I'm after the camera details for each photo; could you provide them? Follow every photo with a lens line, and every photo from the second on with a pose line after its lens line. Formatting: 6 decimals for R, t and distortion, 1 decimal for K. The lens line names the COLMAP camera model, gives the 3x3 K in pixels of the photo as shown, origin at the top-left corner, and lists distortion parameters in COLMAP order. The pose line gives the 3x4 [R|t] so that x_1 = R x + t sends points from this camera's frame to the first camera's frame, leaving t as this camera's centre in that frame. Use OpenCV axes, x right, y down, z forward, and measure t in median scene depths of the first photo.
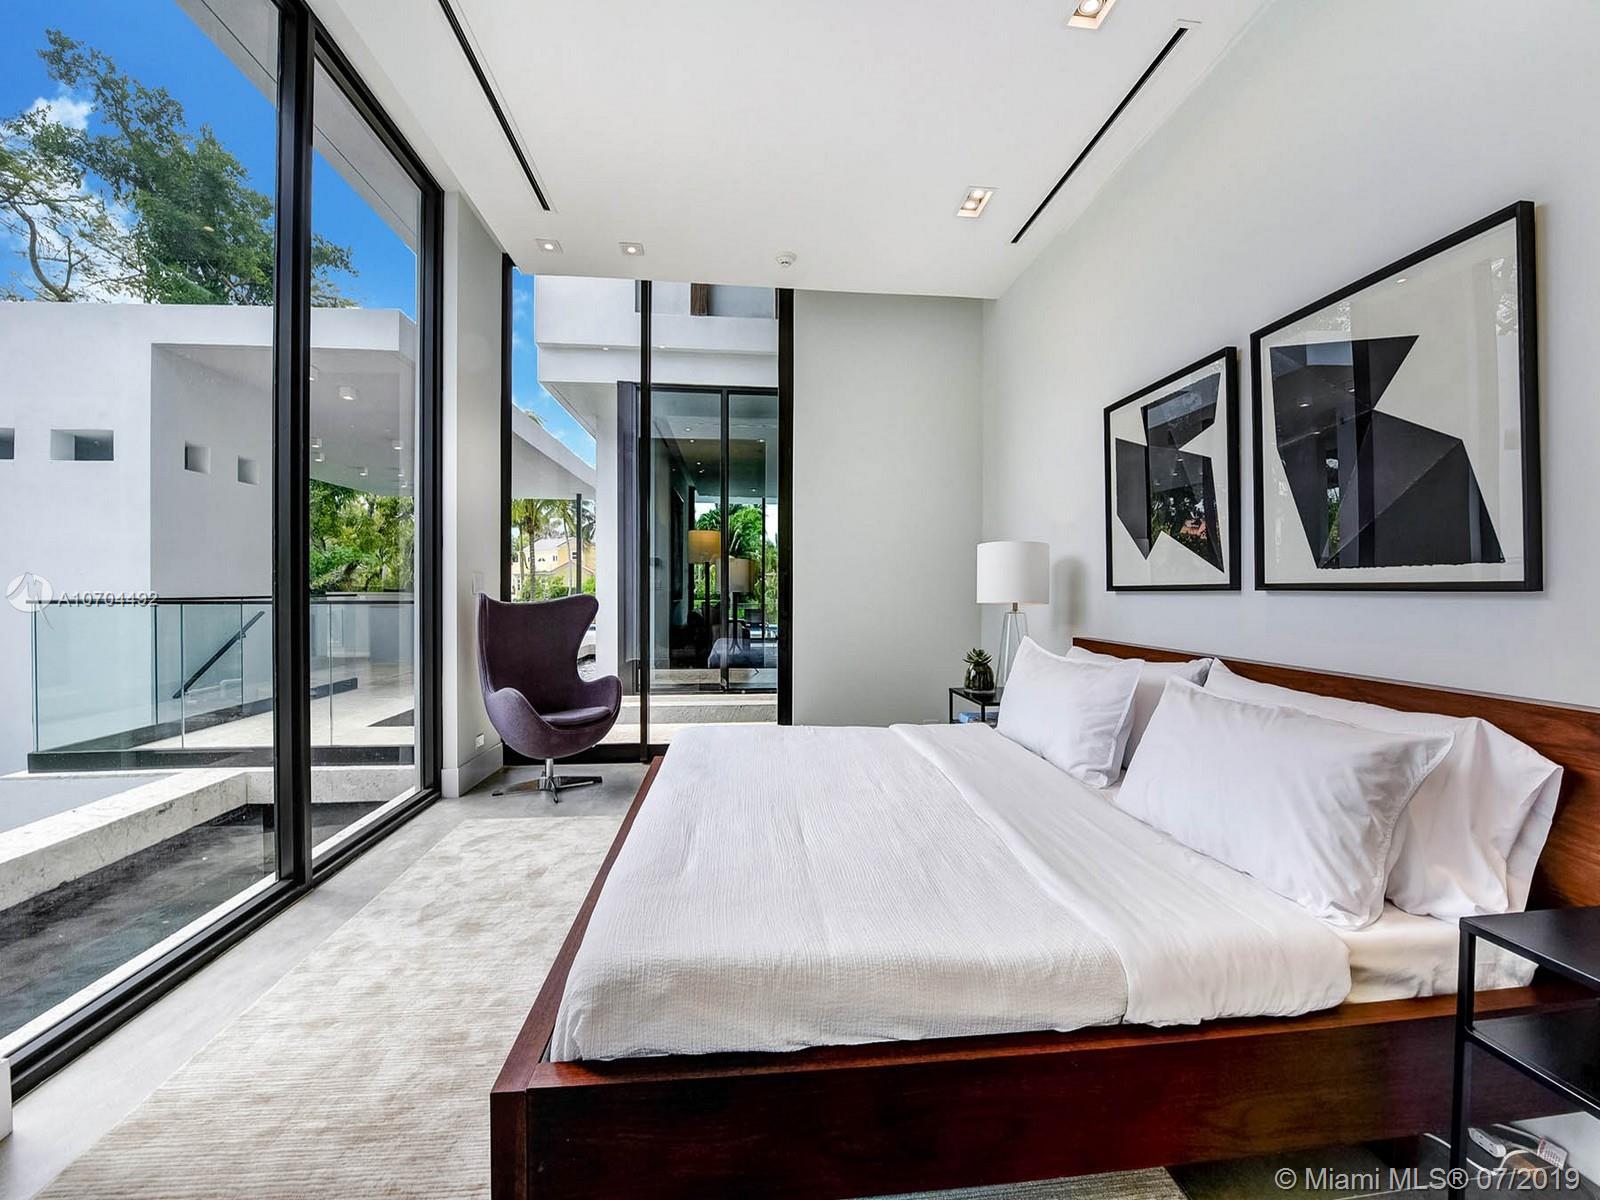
lens RADIAL K [[645.0, 0, 801.6], [0, 645.0, 588.9], [0, 0, 1]] dist [-0.000478, -0.000492]
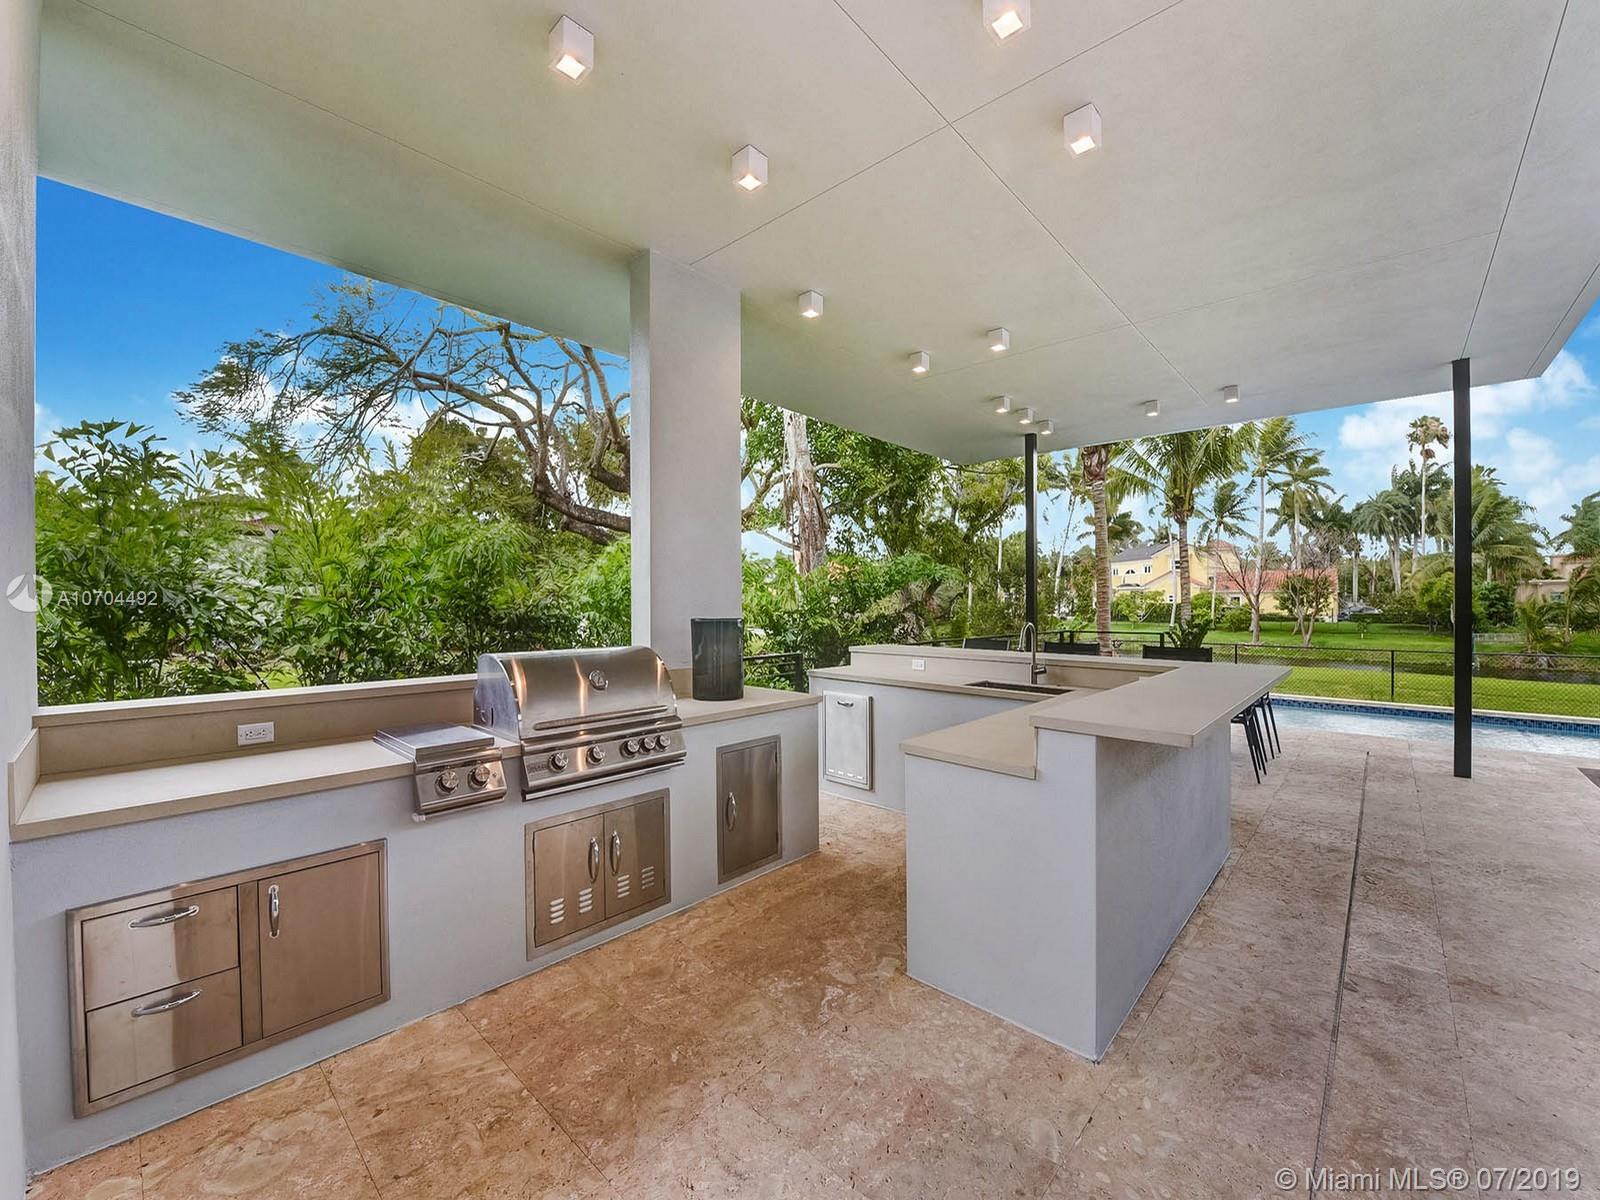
lens RADIAL K [[645.0, 0, 801.6], [0, 645.0, 588.9], [0, 0, 1]] dist [-0.000478, -0.000492]
pose [[0.673364, -0.018631, -0.739076, -0.199984], [0.001964, 0.999724, -0.023413, -0.010167], [0.739308, 0.014314, 0.673215, 0.315410]]
